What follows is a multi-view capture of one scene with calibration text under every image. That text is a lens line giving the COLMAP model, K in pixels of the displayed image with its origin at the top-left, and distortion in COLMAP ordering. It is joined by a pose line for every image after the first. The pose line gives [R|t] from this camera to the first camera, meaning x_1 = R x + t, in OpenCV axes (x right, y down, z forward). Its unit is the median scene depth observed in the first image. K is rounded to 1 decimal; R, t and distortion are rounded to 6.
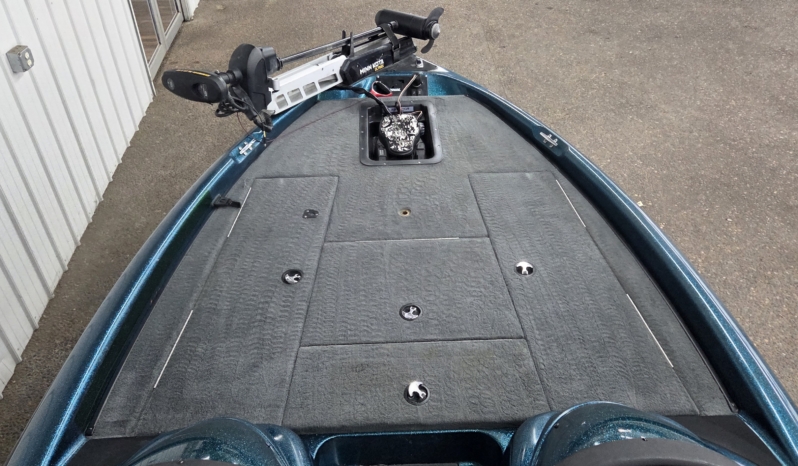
lens RADIAL K [[537.7, 0, 399.0], [0, 537.7, 233.0], [0, 0, 1]] dist [0.046850, 0.000059]
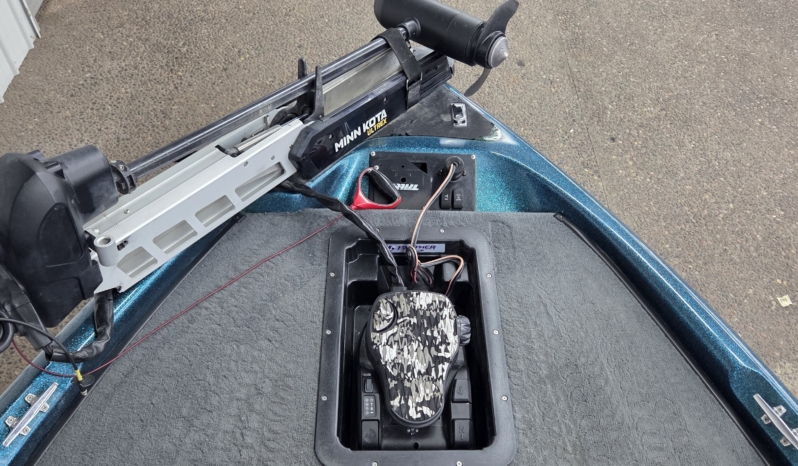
lens RADIAL K [[587.0, 0, 399.0], [0, 587.0, 233.0], [0, 0, 1]] dist [0.038170, -0.002639]
pose [[0.998506, 0.053338, 0.011892, -0.019049], [-0.054561, 0.985262, 0.162116, -0.317939], [-0.003070, -0.162522, 0.986700, 0.495507]]
